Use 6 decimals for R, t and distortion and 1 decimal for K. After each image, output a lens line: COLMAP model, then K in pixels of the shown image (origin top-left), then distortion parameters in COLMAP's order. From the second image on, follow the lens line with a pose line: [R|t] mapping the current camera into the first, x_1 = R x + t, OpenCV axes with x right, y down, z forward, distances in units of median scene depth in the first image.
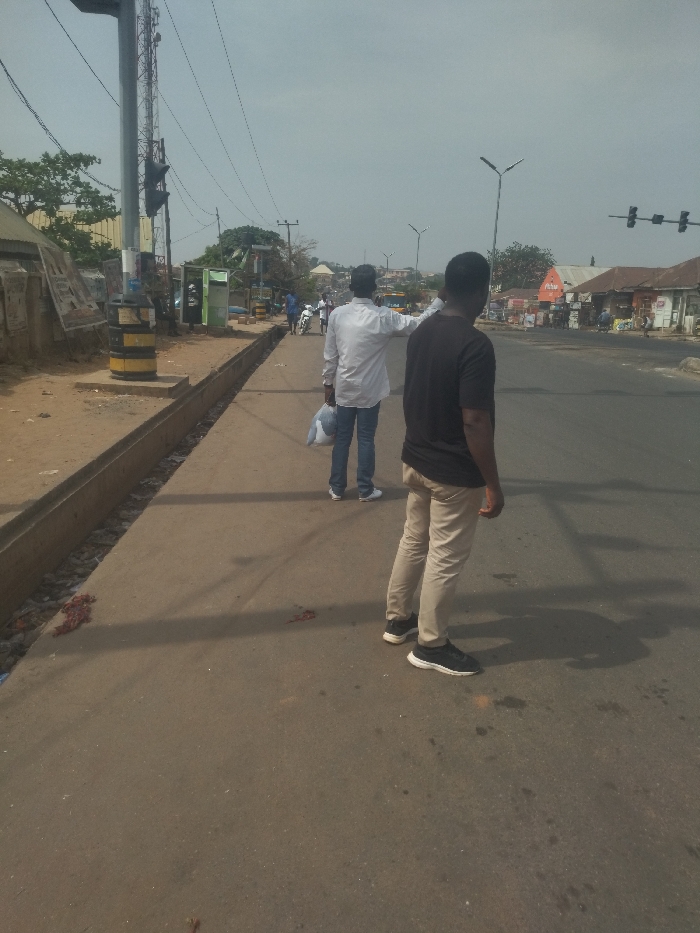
lens RADIAL K [[735.0, 0, 353.0], [0, 735.0, 470.3], [0, 0, 1]] dist [0.028474, -0.011385]
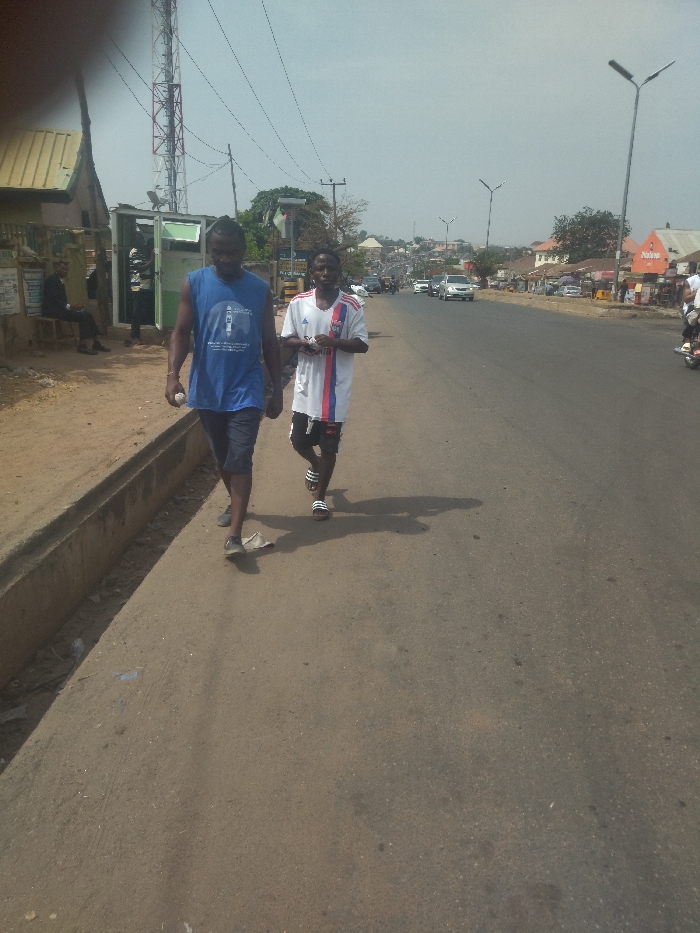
lens RADIAL K [[732.8, 0, 355.5], [0, 732.8, 468.7], [0, 0, 1]] dist [0.040565, 0.000656]
pose [[0.998129, 0.006071, -0.060841, -0.019667], [-0.004175, 0.999503, 0.031242, -0.071624], [0.061000, -0.030930, 0.997658, 0.304369]]
